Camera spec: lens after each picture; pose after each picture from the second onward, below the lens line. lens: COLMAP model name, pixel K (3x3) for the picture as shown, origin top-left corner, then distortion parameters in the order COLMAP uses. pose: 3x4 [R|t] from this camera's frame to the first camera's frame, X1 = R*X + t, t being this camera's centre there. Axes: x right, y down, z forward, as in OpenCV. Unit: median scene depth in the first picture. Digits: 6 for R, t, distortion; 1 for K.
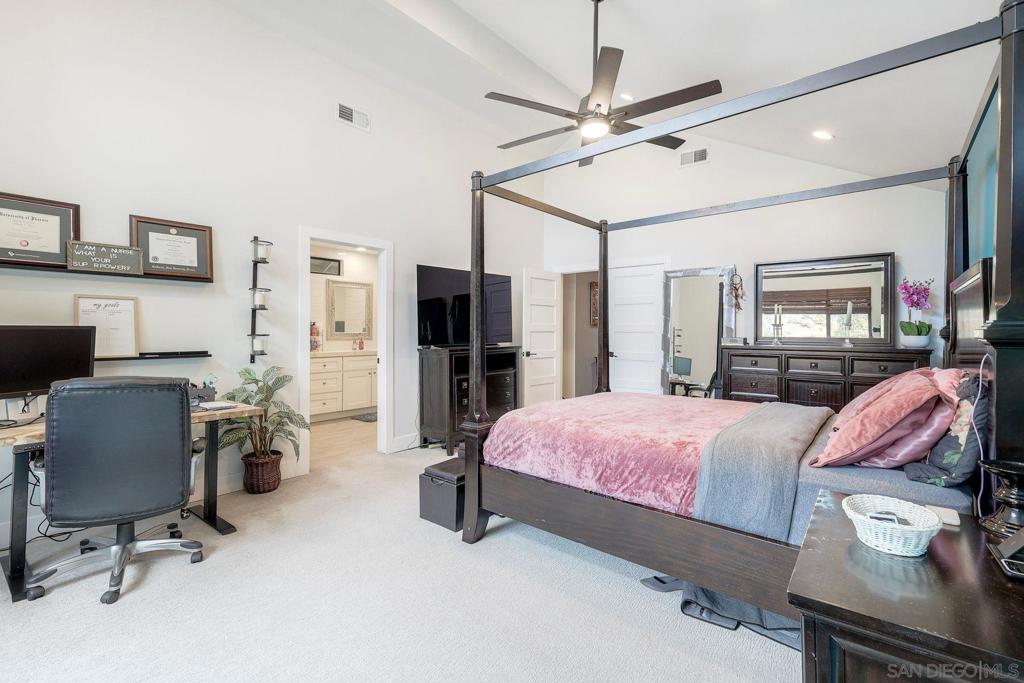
lens RADIAL K [[452.3, 0, 513.1], [0, 452.3, 333.9], [0, 0, 1]] dist [-0.001660, -0.000753]
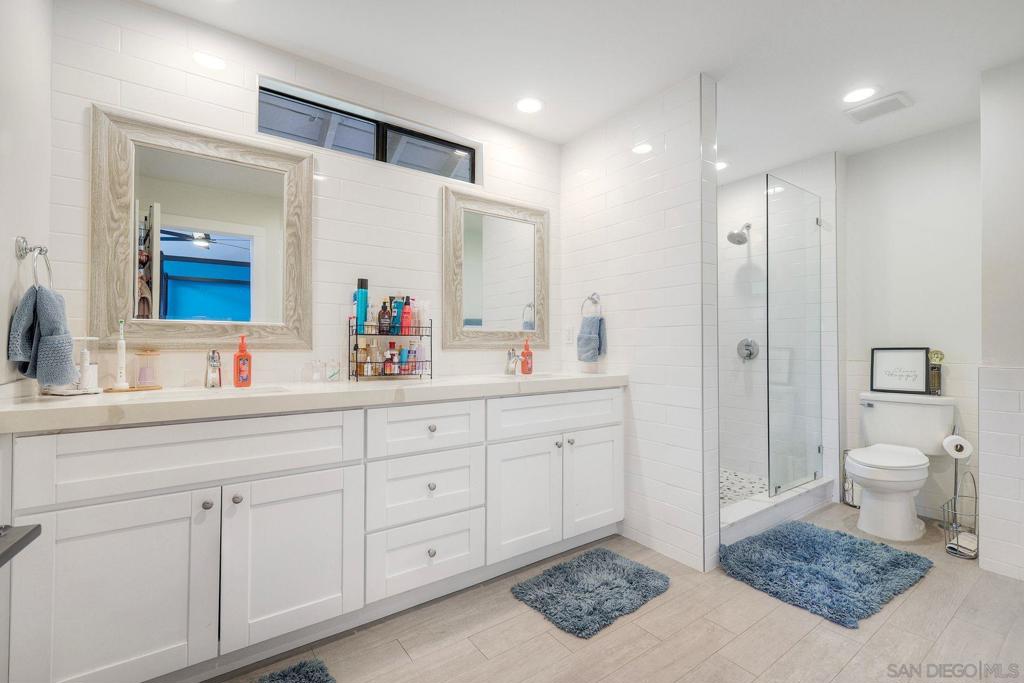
lens RADIAL K [[452.3, 0, 512.7], [0, 452.3, 343.3], [0, 0, 1]] dist [-0.001660, -0.000753]
pose [[0.965270, -0.005166, -0.261202, -0.246736], [0.003170, 0.999962, -0.008065, 0.012093], [0.261234, 0.006957, 0.965250, 0.624782]]
